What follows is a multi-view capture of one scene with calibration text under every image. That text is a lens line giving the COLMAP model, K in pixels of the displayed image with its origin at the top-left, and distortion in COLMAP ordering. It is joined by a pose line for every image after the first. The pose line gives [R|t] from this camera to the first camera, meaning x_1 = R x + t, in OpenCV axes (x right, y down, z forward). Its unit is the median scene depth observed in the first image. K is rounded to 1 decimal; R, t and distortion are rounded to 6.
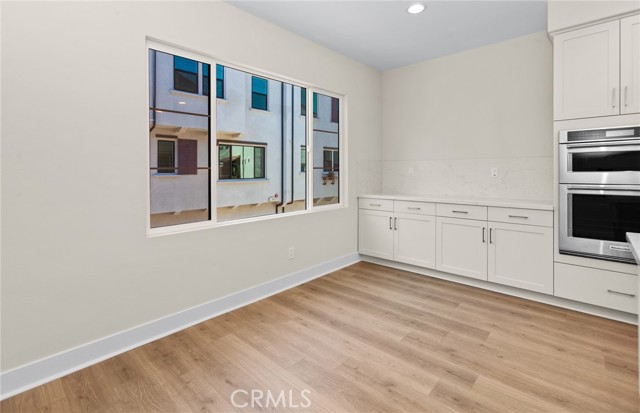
lens RADIAL K [[301.7, 0, 319.0], [0, 301.7, 171.9], [0, 0, 1]] dist [-0.002522, 0.000968]
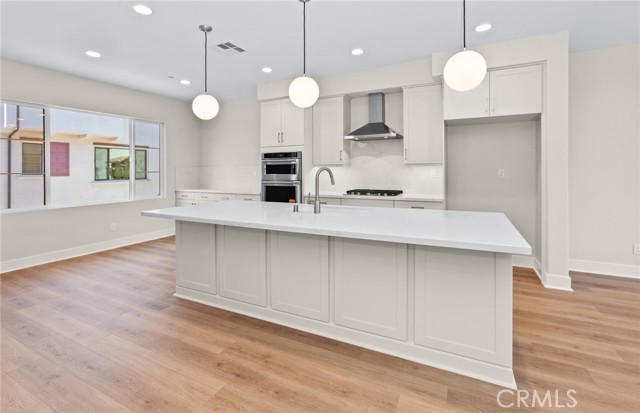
lens RADIAL K [[300.4, 0, 310.8], [0, 300.4, 169.1], [0, 0, 1]] dist [-0.002148, 0.000390]
pose [[0.967895, -0.001275, 0.251353, 0.607173], [0.003573, 0.999956, -0.008688, -0.014496], [-0.251331, 0.009308, 0.967856, -0.904353]]
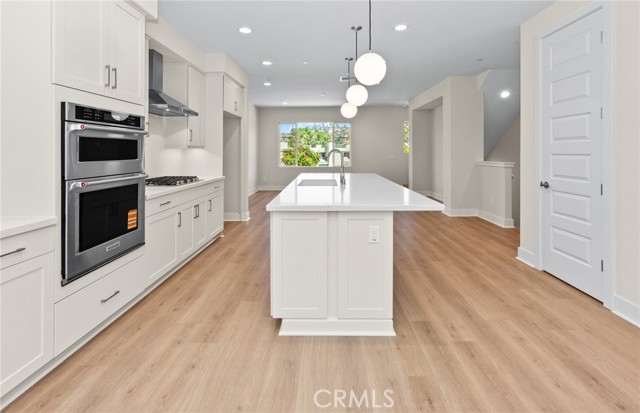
lens RADIAL K [[303.1, 0, 319.3], [0, 303.1, 152.1], [0, 0, 1]] dist [-0.002501, 0.000228]
pose [[-0.655199, 0.006987, 0.755424, -0.074445], [0.011917, 0.999928, 0.001087, -0.016708], [-0.755363, 0.009715, -0.655235, 0.993171]]
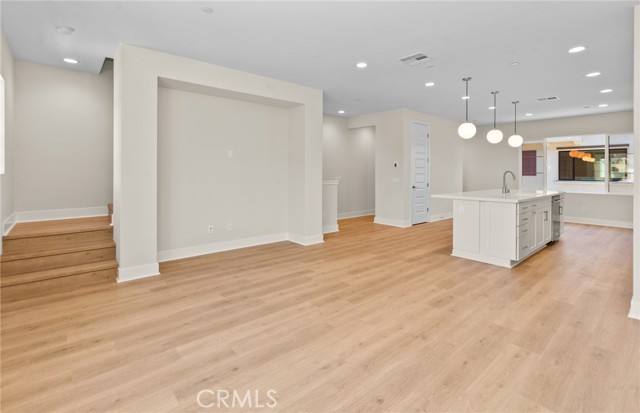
lens RADIAL K [[301.7, 0, 319.0], [0, 301.7, 171.9], [0, 0, 1]] dist [-0.002522, 0.000968]
pose [[-0.120908, 0.004926, -0.992652, 2.989634], [-0.010312, 0.999927, 0.006218, -0.020979], [0.992610, 0.010988, -0.120848, -0.928914]]
